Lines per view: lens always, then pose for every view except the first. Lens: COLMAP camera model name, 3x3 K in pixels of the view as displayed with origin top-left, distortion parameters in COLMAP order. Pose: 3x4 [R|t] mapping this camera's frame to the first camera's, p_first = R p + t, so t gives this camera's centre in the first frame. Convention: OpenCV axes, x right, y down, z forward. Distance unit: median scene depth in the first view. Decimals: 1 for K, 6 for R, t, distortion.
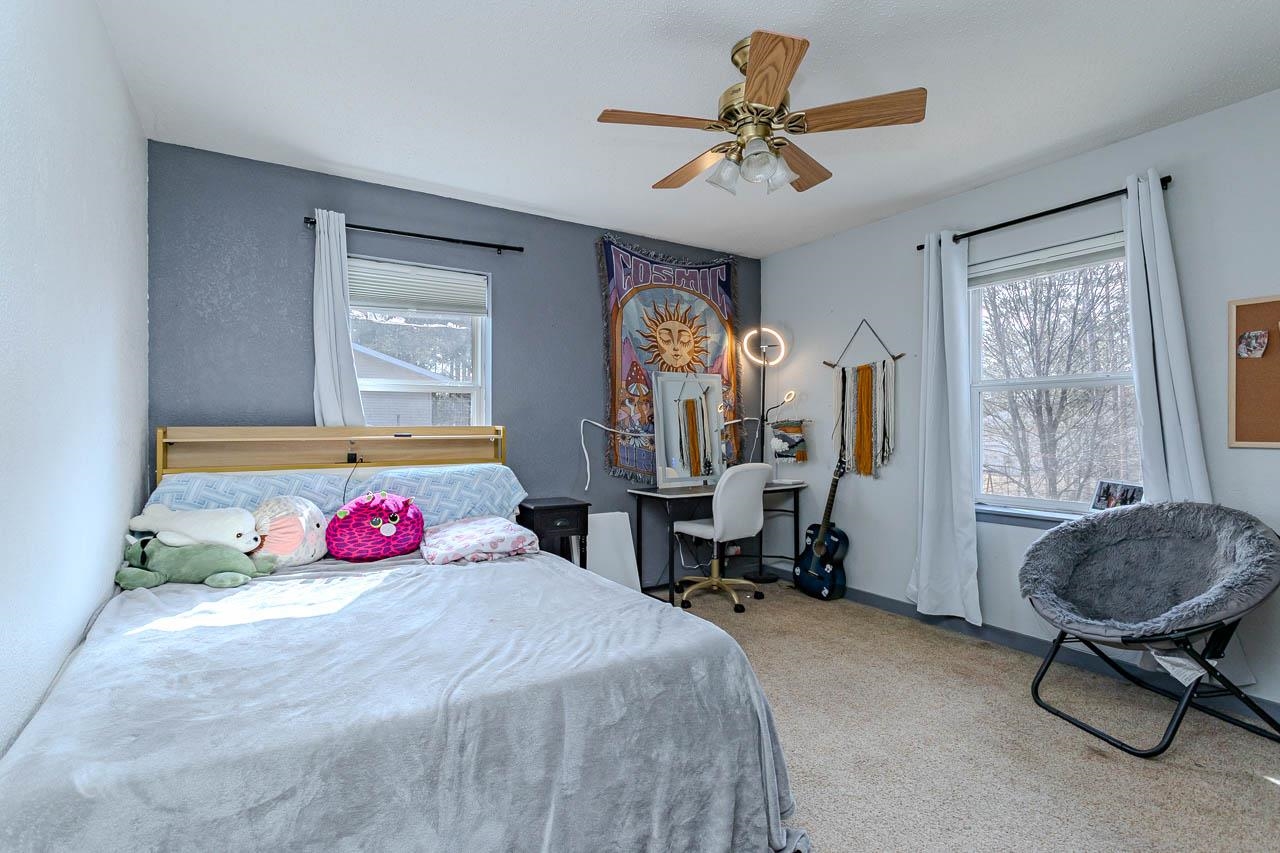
lens RADIAL K [[604.8, 0, 635.8], [0, 604.8, 425.2], [0, 0, 1]] dist [0.001557, 0.000440]
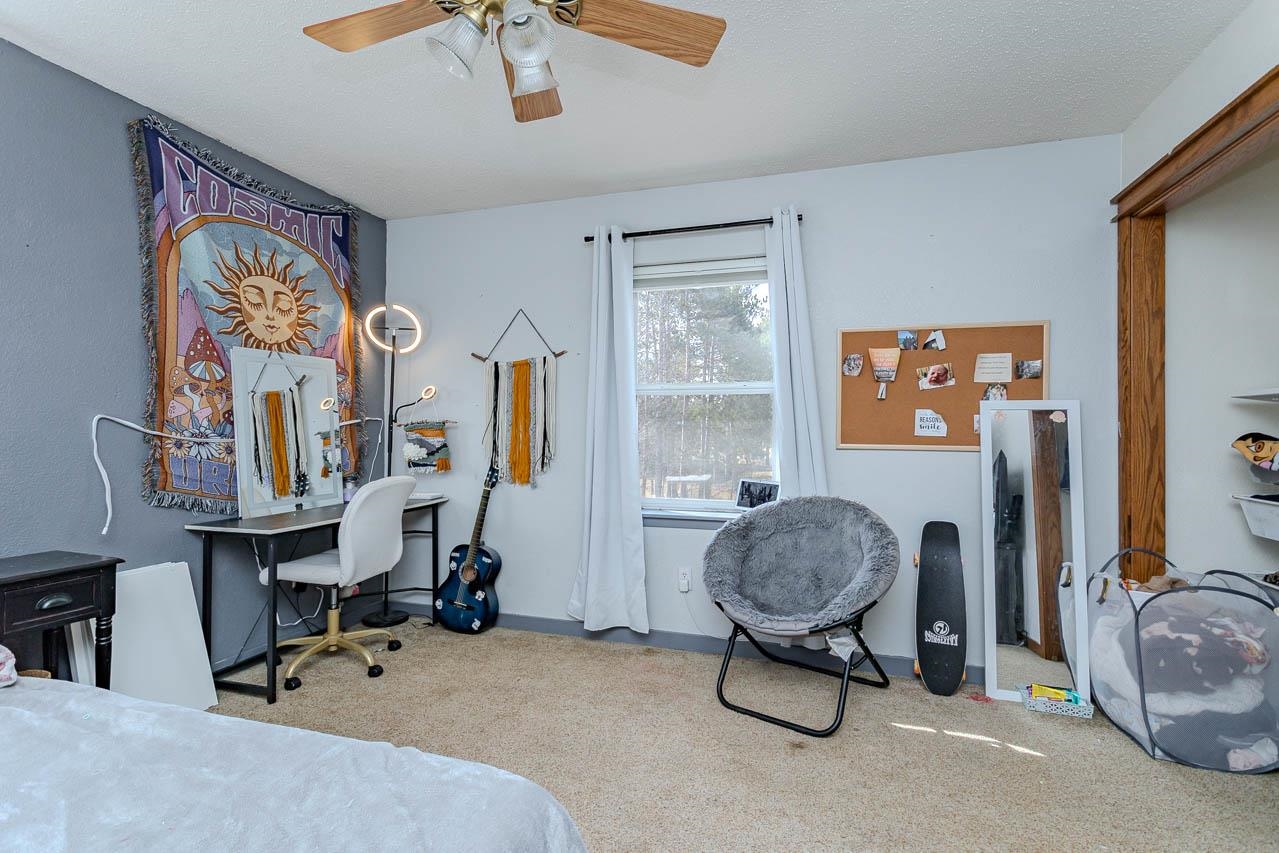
lens RADIAL K [[604.3, 0, 635.3], [0, 604.3, 425.2], [0, 0, 1]] dist [0.001557, 0.000440]
pose [[0.764249, 0.009965, 0.644845, -0.065000], [-0.007808, 0.999950, -0.006198, 0.000001], [-0.644874, -0.000298, 0.764289, 0.204041]]
